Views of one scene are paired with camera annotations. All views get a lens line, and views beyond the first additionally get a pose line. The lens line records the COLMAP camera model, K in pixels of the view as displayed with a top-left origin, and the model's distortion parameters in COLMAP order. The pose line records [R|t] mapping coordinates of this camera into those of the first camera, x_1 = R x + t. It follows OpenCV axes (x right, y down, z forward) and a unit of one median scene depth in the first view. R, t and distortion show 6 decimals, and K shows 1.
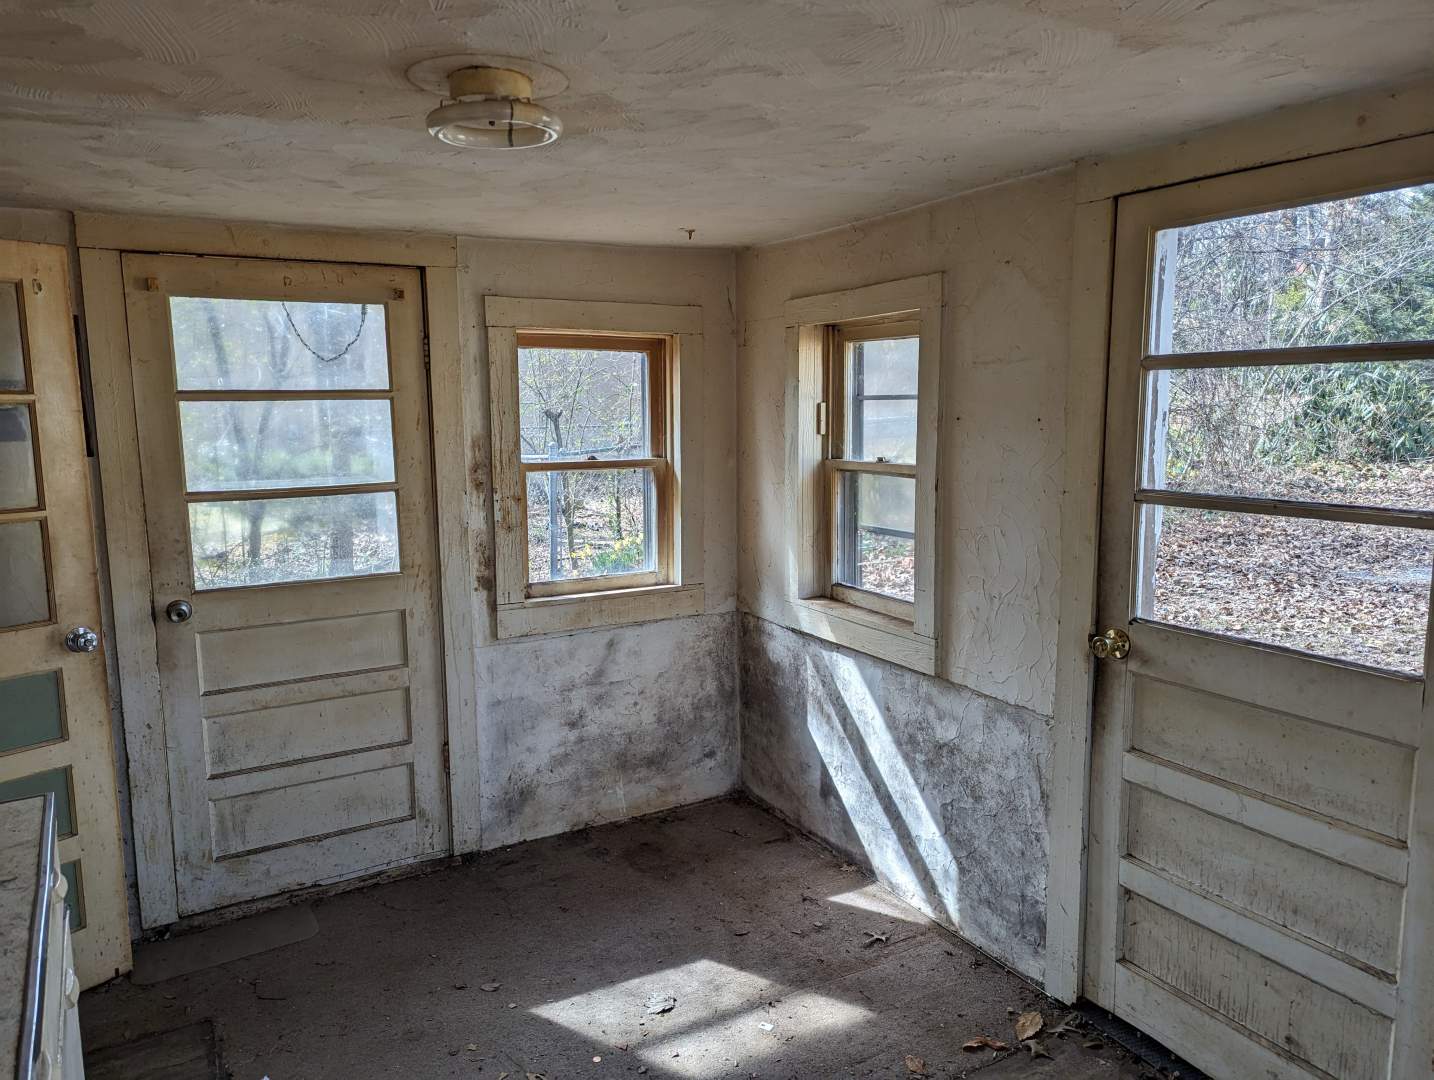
lens RADIAL K [[1002.6, 0, 715.0], [0, 1002.6, 537.8], [0, 0, 1]] dist [0.066961, -0.052718]
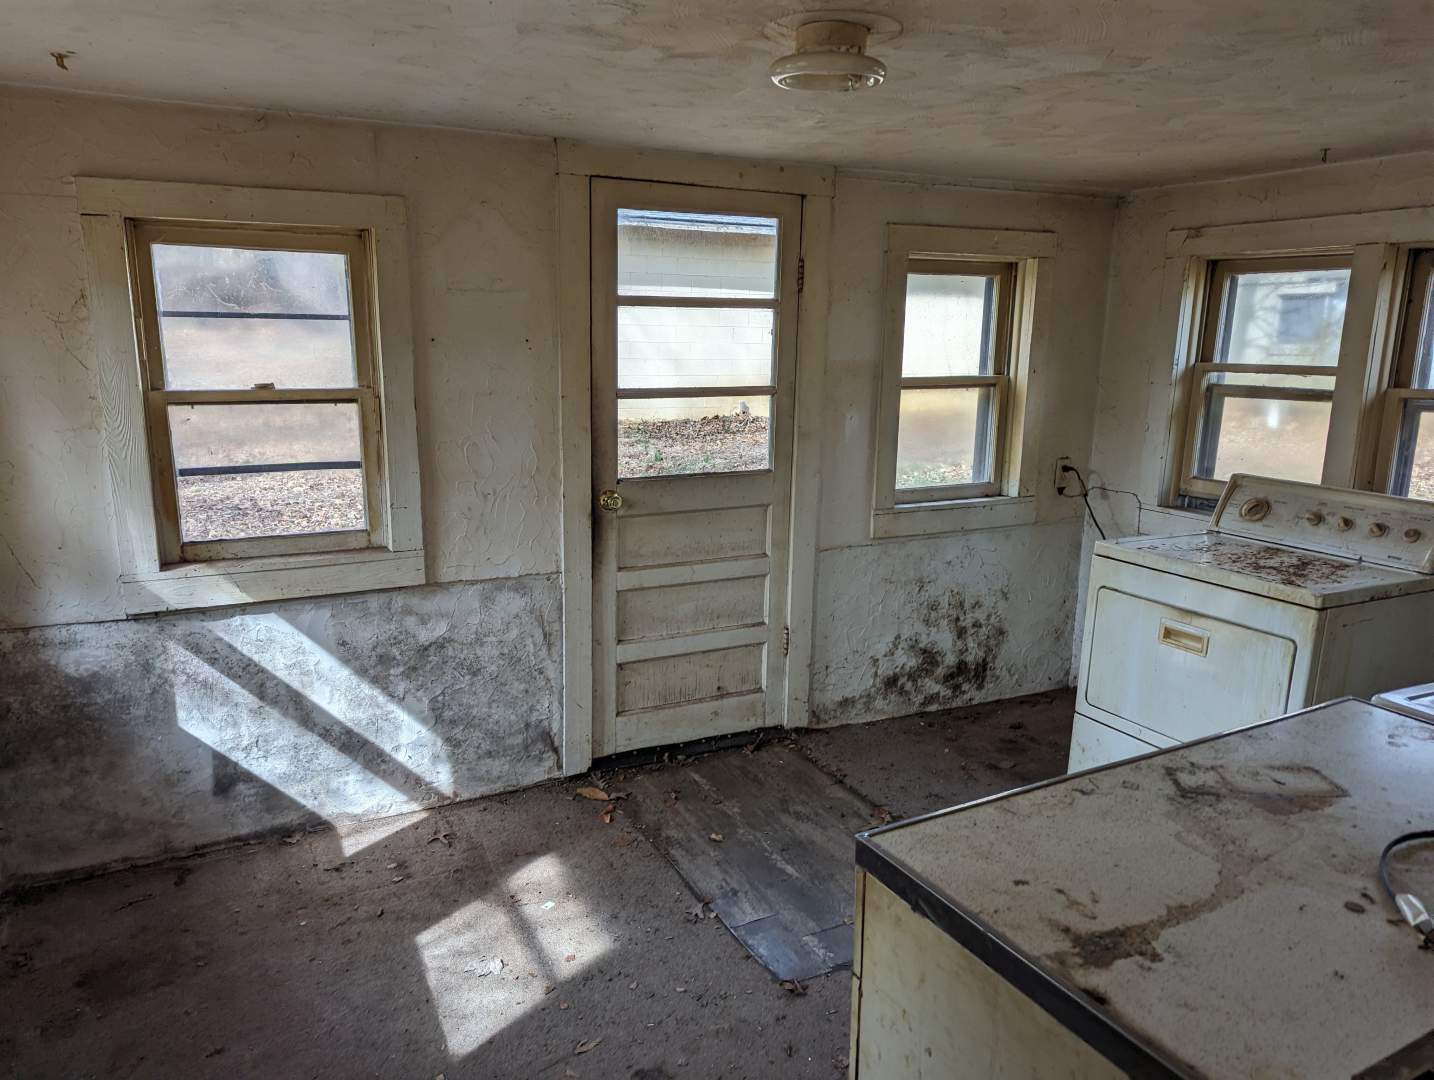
lens RADIAL K [[1002.6, 0, 706.1], [0, 1002.6, 546.1], [0, 0, 1]] dist [0.066961, -0.052718]
pose [[0.056468, -0.200917, 0.977979, -0.786232], [0.126028, 0.973141, 0.192647, -0.069051], [-0.990418, 0.112375, 0.080272, 0.597454]]
